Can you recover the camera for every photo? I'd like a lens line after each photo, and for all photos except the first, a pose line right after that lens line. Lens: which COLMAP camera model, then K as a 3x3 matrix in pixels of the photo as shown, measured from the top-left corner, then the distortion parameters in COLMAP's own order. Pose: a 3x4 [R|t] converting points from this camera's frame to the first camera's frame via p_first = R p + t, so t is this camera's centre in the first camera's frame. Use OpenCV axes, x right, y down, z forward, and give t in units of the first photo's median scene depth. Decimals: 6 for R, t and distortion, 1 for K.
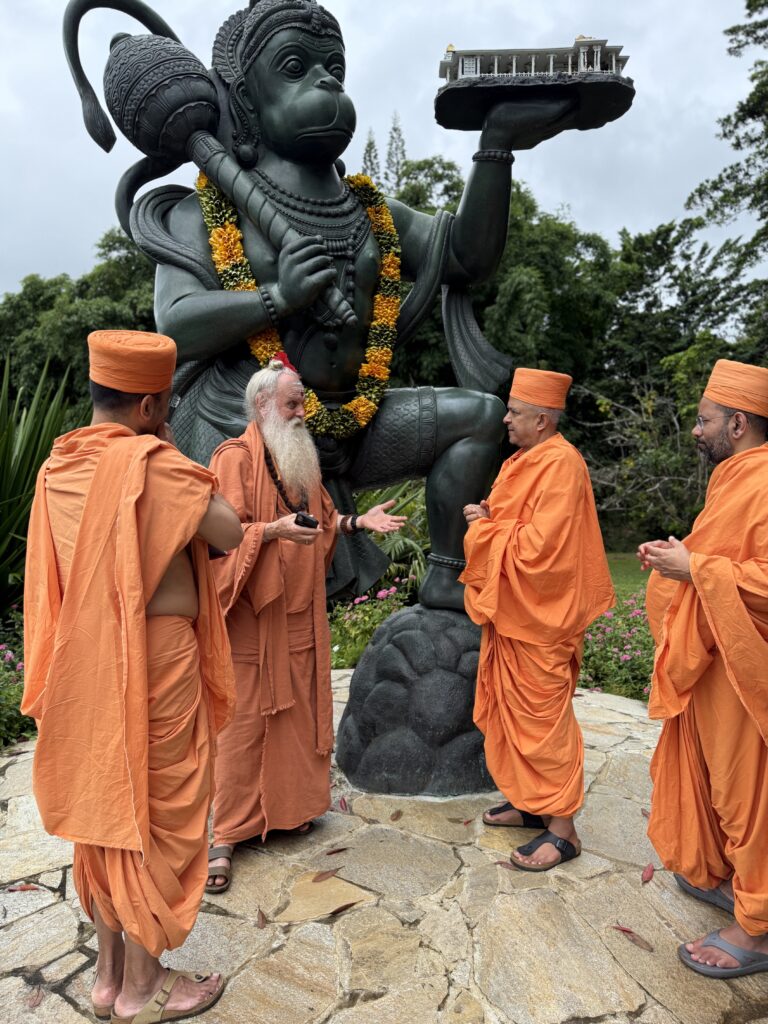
lens RADIAL K [[716.7, 0, 383.6], [0, 716.7, 508.3], [0, 0, 1]] dist [-0.043682, -0.001146]
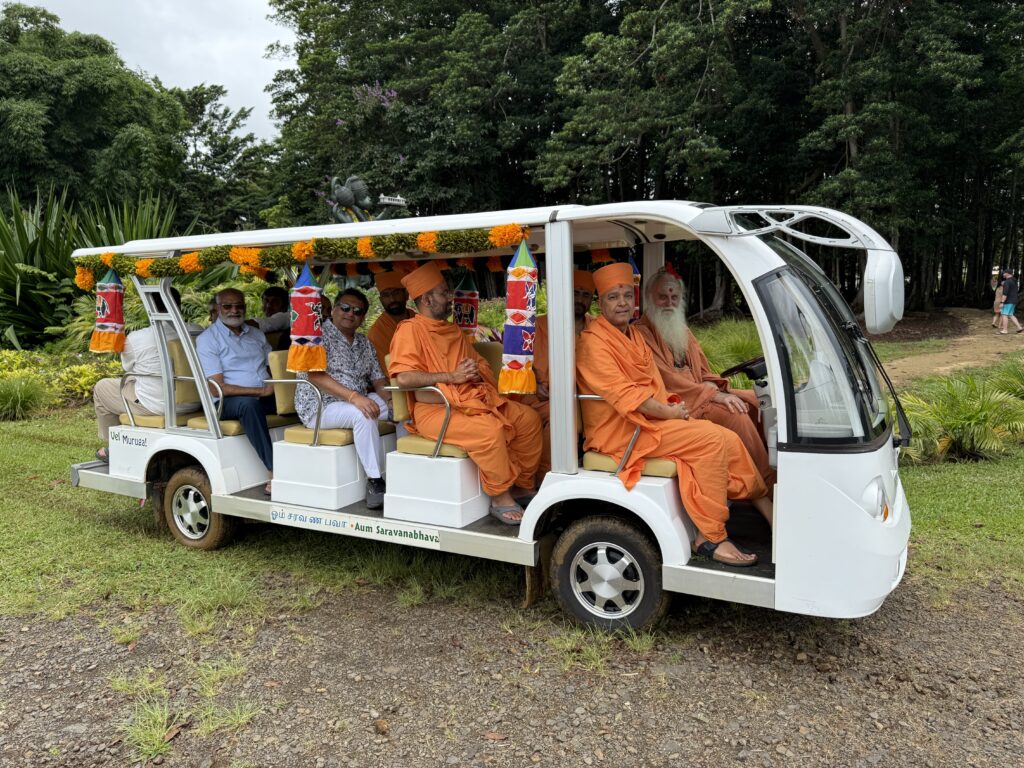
lens RADIAL K [[716.7, 0, 511.8], [0, 716.7, 384.5], [0, 0, 1]] dist [-0.043682, -0.001146]
pose [[0.648908, -0.062826, 0.758269, -0.211983], [0.012729, 0.997342, 0.071741, 0.037414], [-0.760760, -0.036902, 0.647983, -0.236241]]
